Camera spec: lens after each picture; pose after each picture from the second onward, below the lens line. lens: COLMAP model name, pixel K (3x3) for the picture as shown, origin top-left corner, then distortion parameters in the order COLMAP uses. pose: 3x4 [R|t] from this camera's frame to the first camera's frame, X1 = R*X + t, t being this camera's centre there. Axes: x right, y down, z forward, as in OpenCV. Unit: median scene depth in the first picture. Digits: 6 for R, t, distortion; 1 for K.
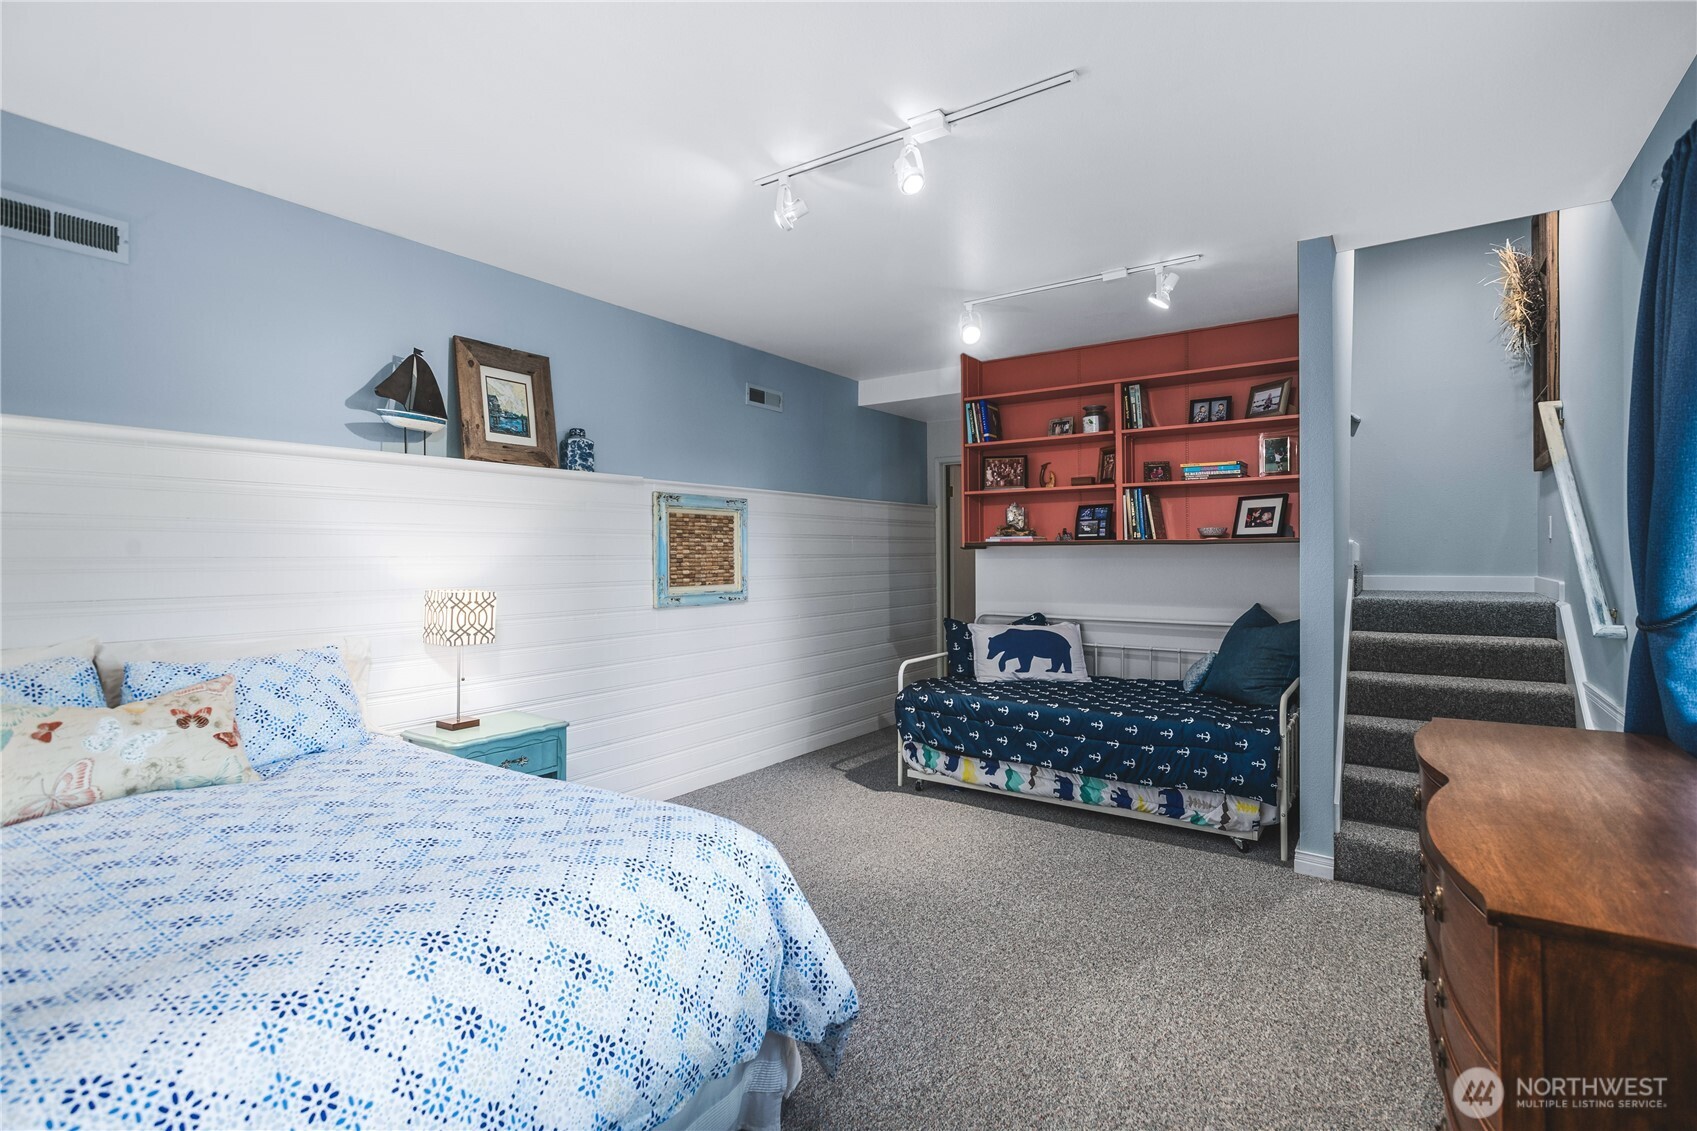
lens RADIAL K [[806.1, 0, 848.5], [0, 806.1, 565.5], [0, 0, 1]] dist [-0.000570, -0.000048]
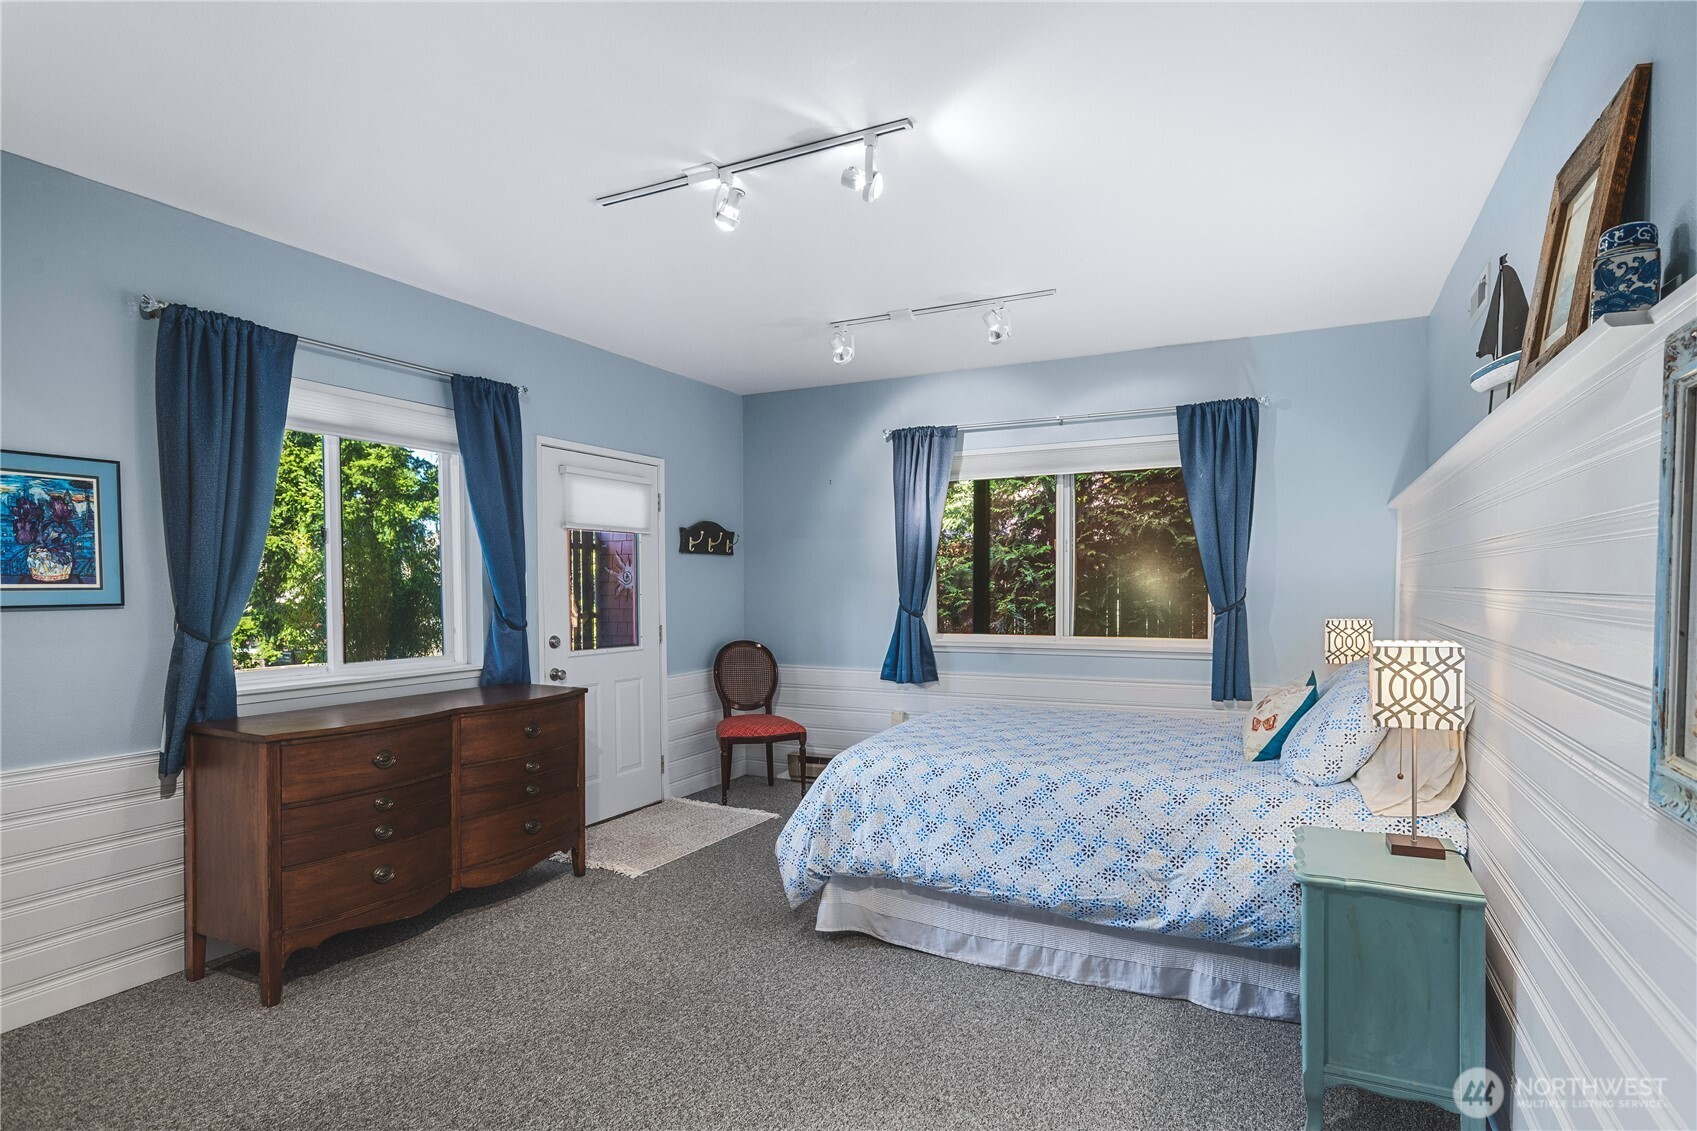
lens RADIAL K [[881.6, 0, 851.0], [0, 881.6, 611.3], [0, 0, 1]] dist [-0.000814, 0.000136]
pose [[-0.991201, 0.015776, -0.131422, 0.054696], [0.009802, 0.998894, 0.045982, -0.027831], [0.132002, 0.044289, -0.990260, 1.486205]]
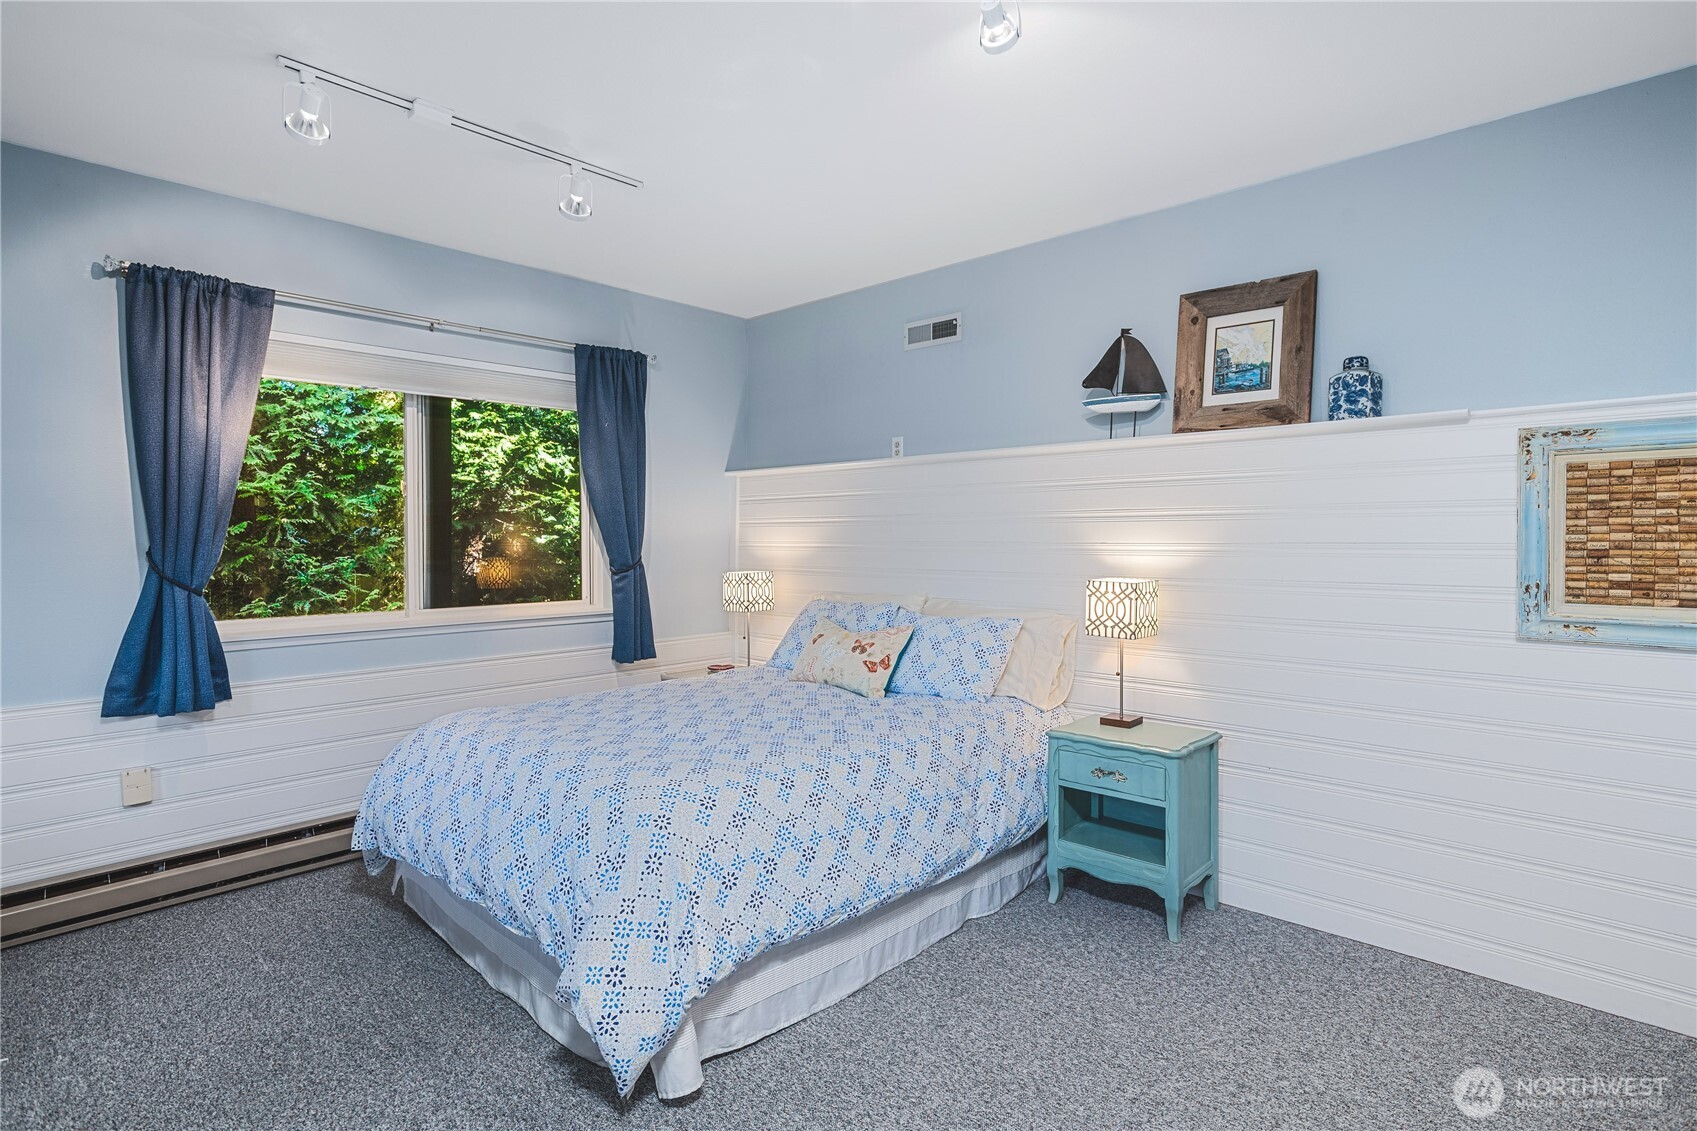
lens RADIAL K [[875.0, 0, 848.7], [0, 875.0, 546.3], [0, 0, 1]] dist [-0.003671, -0.000059]
pose [[-0.152678, 0.016061, -0.988146, 0.516797], [-0.010298, 0.999788, 0.017841, -0.019993], [0.988222, 0.012900, -0.152480, 0.764658]]
